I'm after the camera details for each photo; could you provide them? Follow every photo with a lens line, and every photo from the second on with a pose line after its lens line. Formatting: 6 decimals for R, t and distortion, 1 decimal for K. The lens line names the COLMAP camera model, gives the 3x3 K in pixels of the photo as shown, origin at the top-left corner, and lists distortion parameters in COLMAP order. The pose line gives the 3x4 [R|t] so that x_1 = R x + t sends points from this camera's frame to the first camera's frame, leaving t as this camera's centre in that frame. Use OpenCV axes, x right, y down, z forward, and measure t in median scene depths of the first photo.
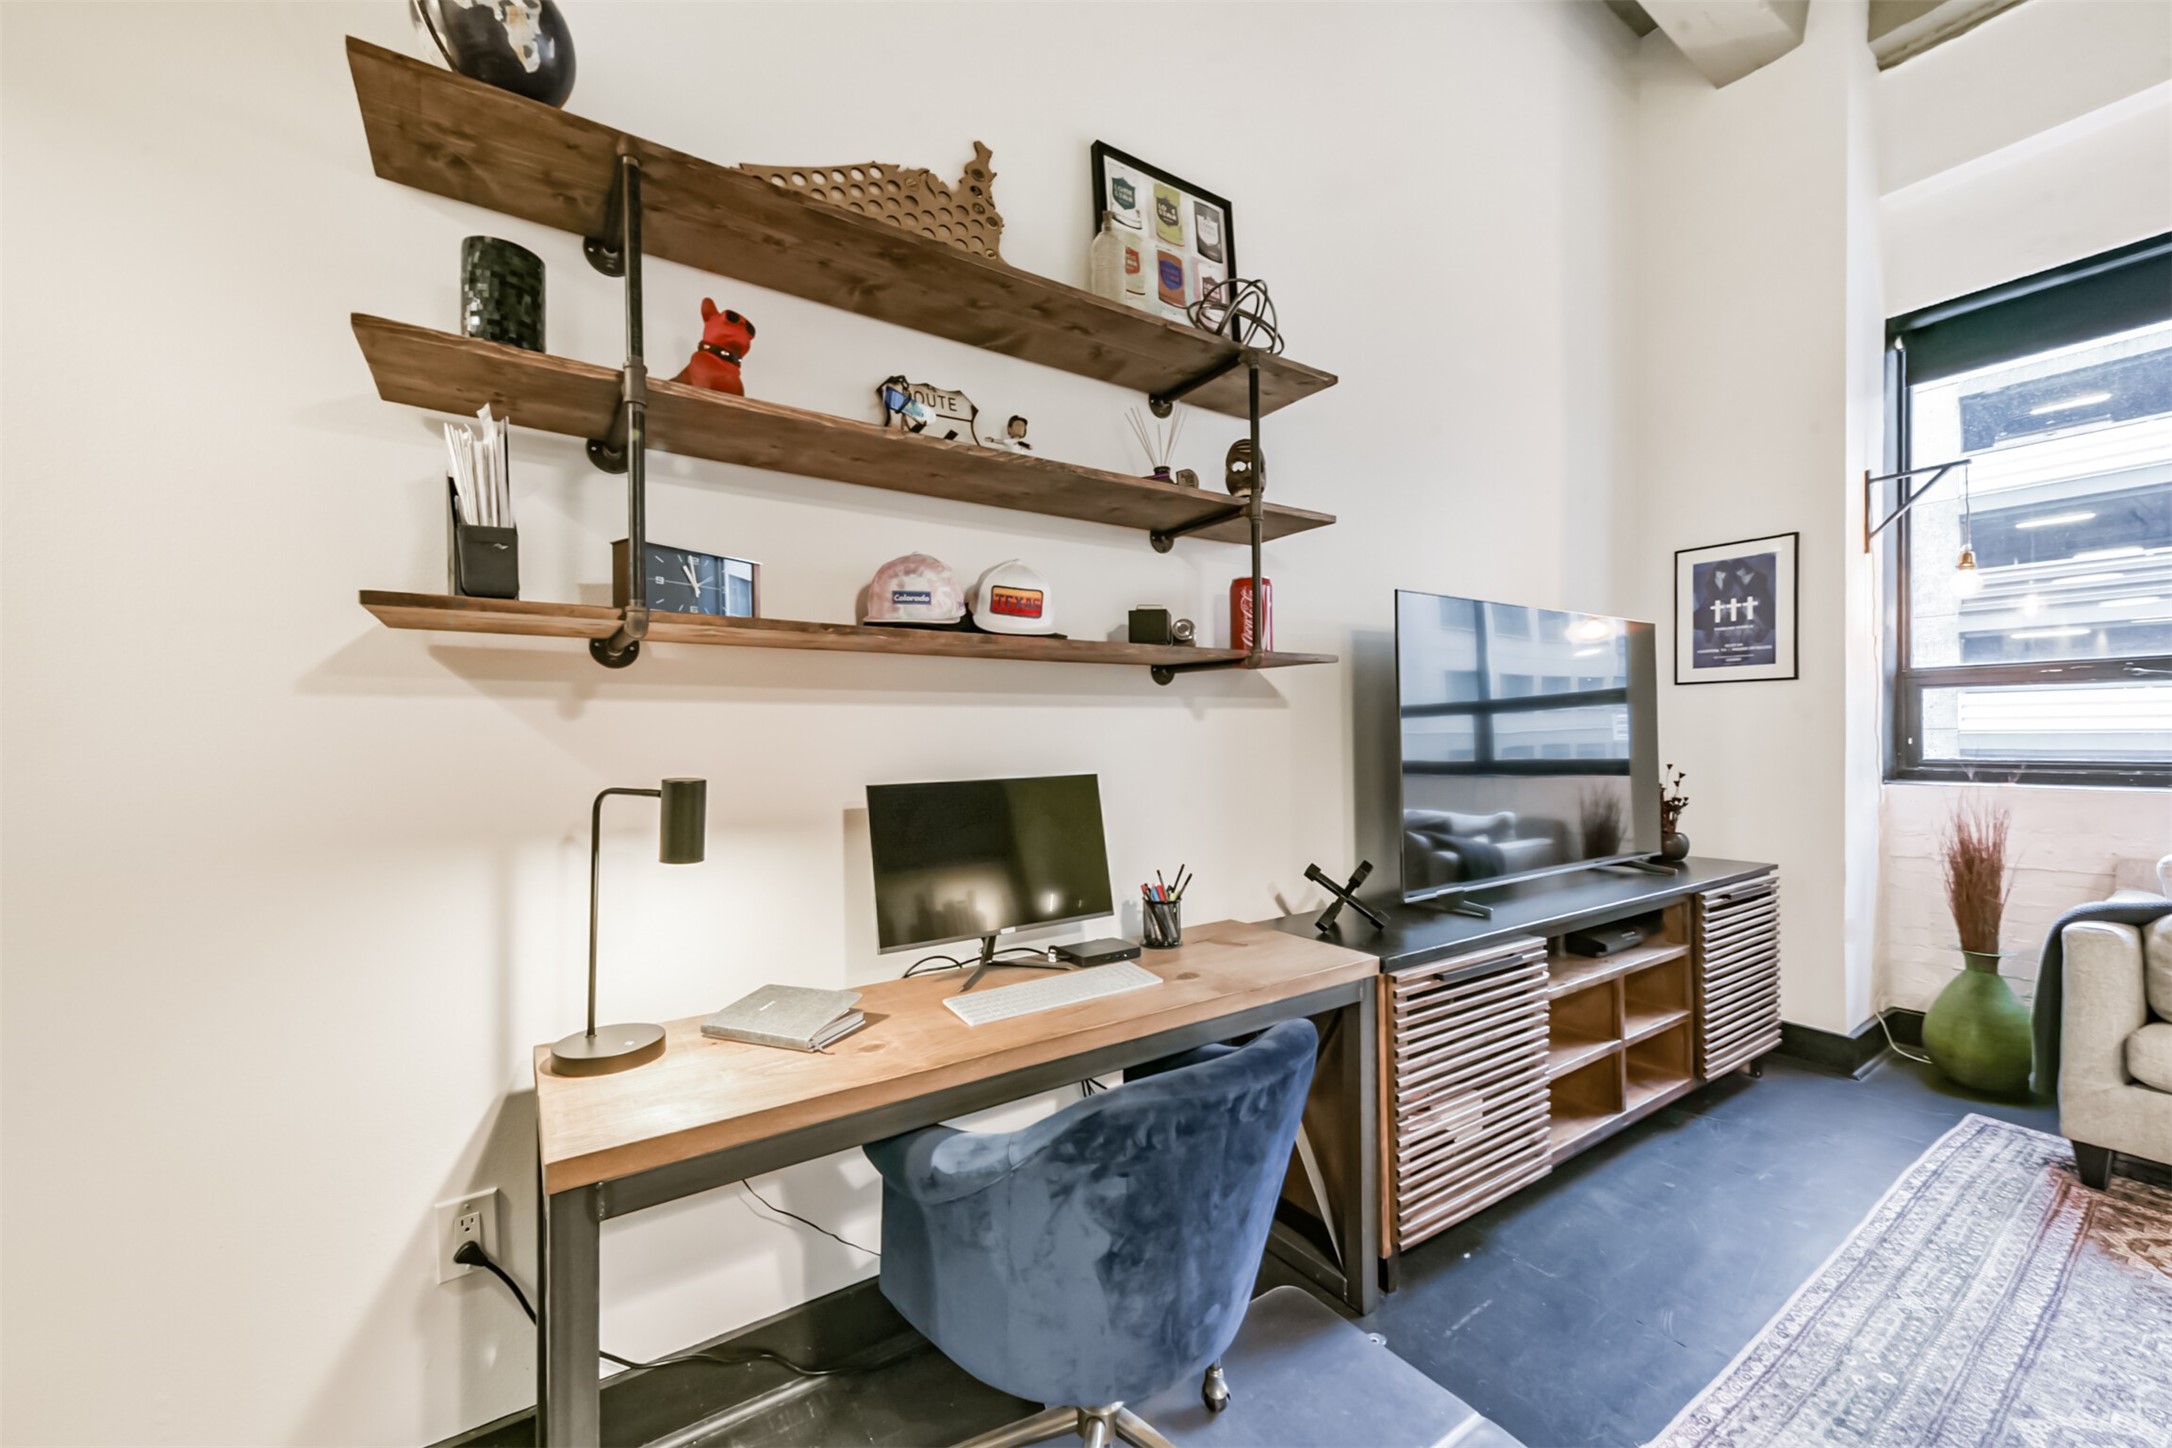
lens RADIAL K [[837.9, 0, 1067.9], [0, 837.9, 746.7], [0, 0, 1]] dist [0.003878, -0.000029]
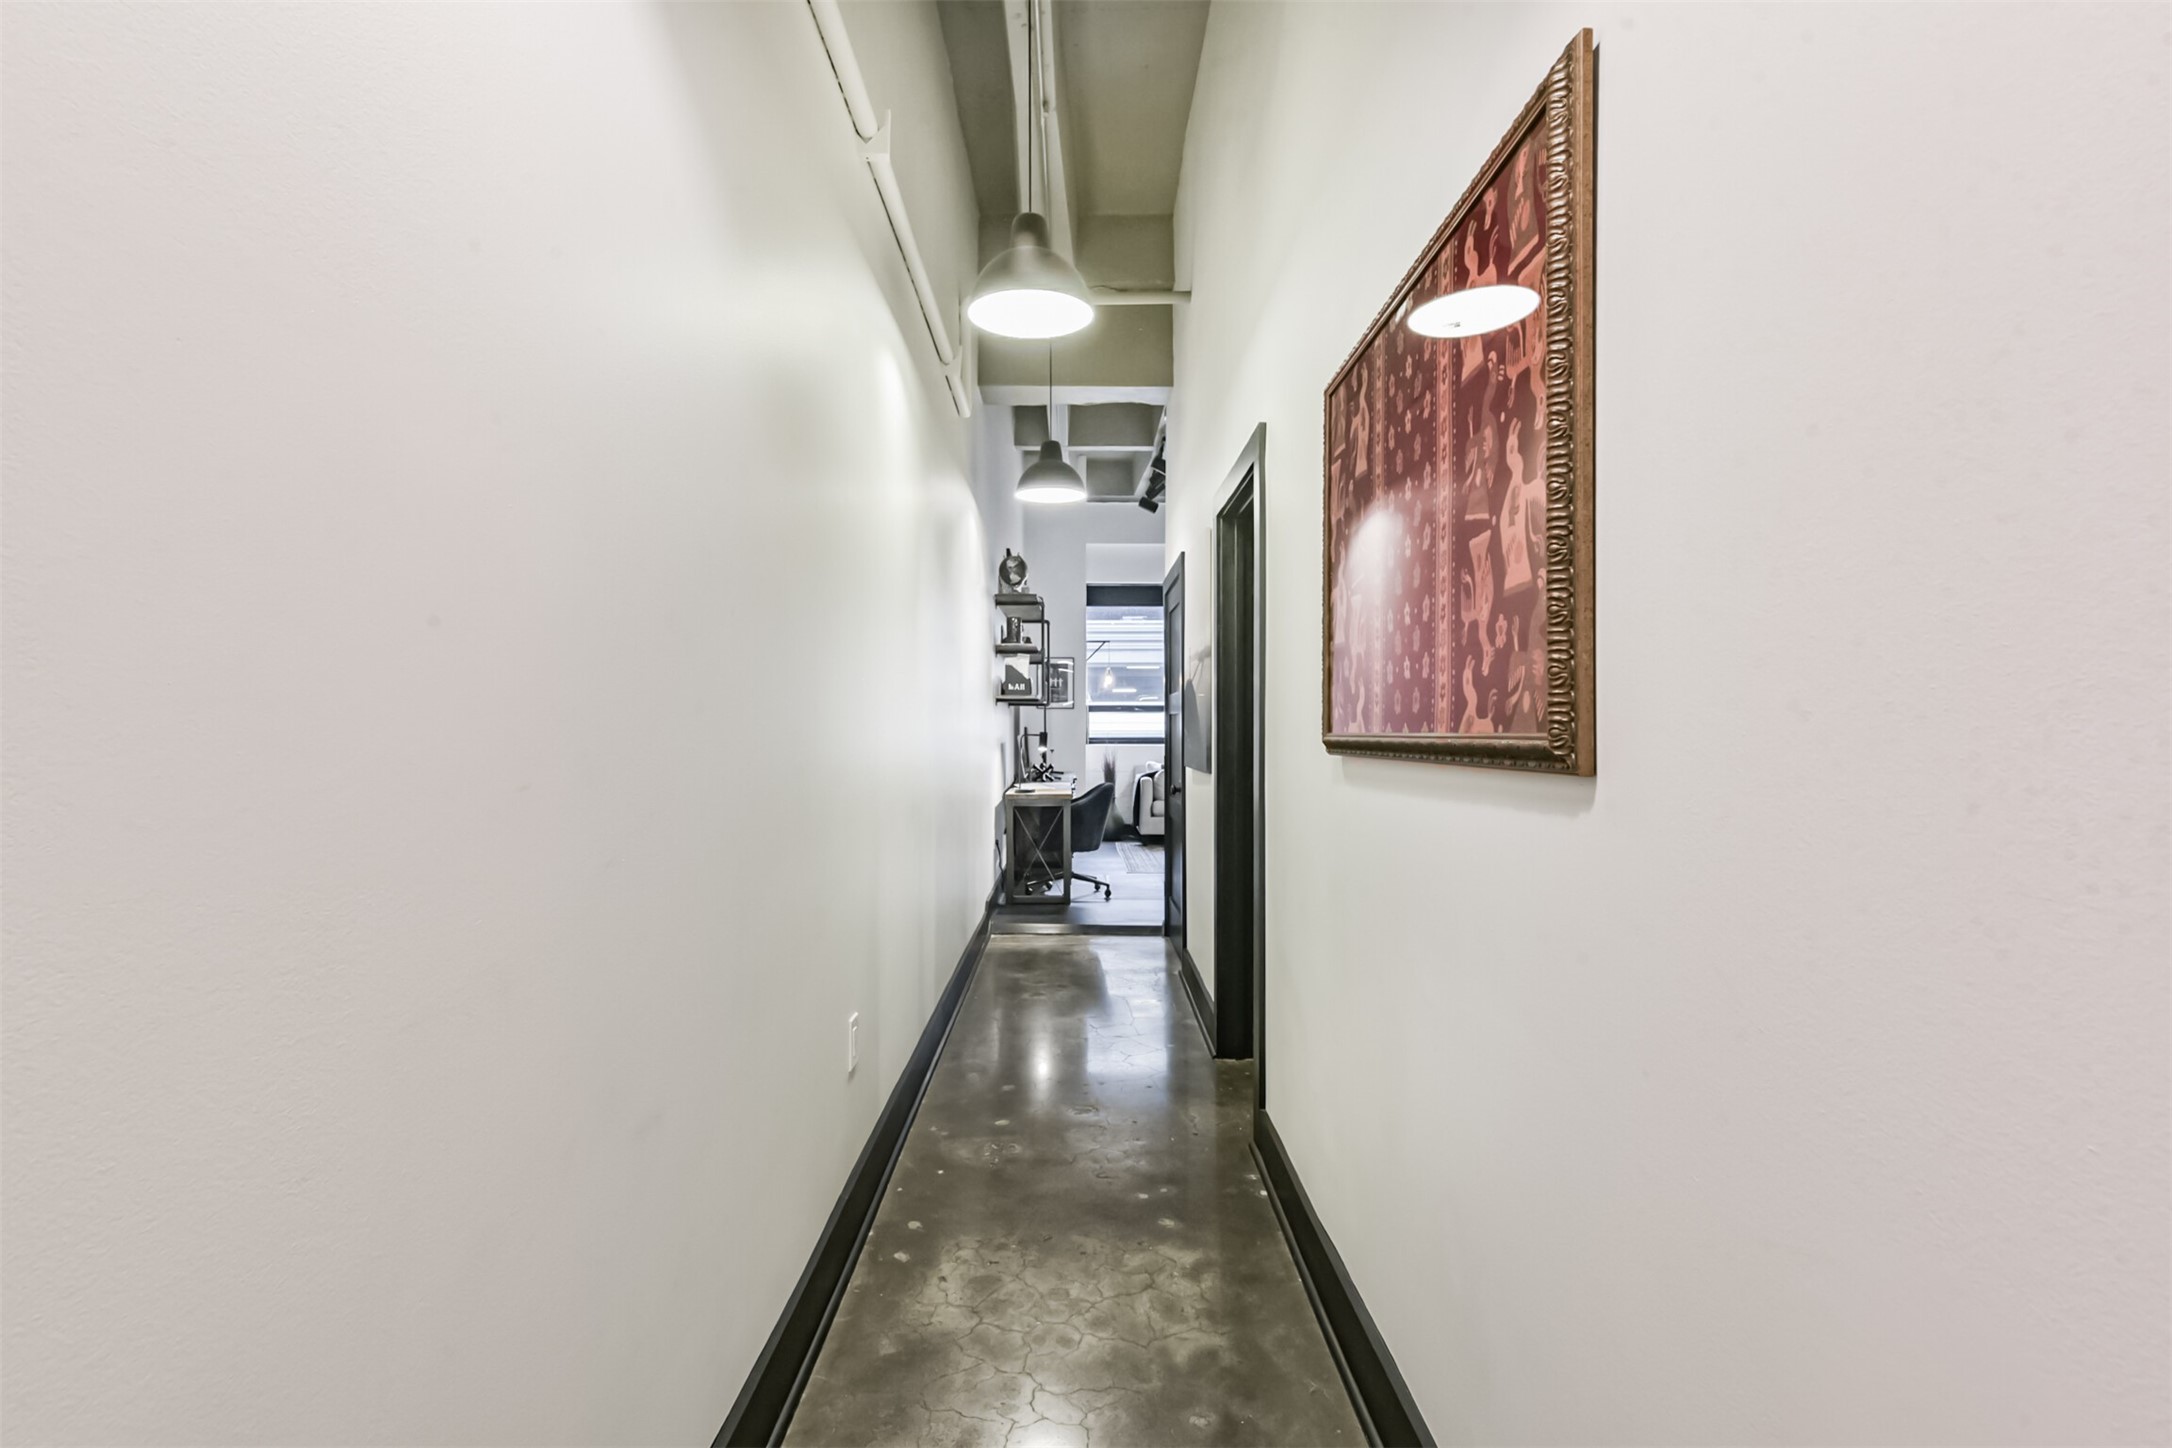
lens RADIAL K [[1152.0, 0, 1086.0], [0, 1152.0, 724.0], [0, 0, 1]] dist [0.000549, 0.000143]
pose [[0.538334, 0.012956, 0.842632, -2.398026], [0.007702, 0.999764, -0.020293, 0.053969], [-0.842697, 0.017414, 0.538107, -1.139705]]
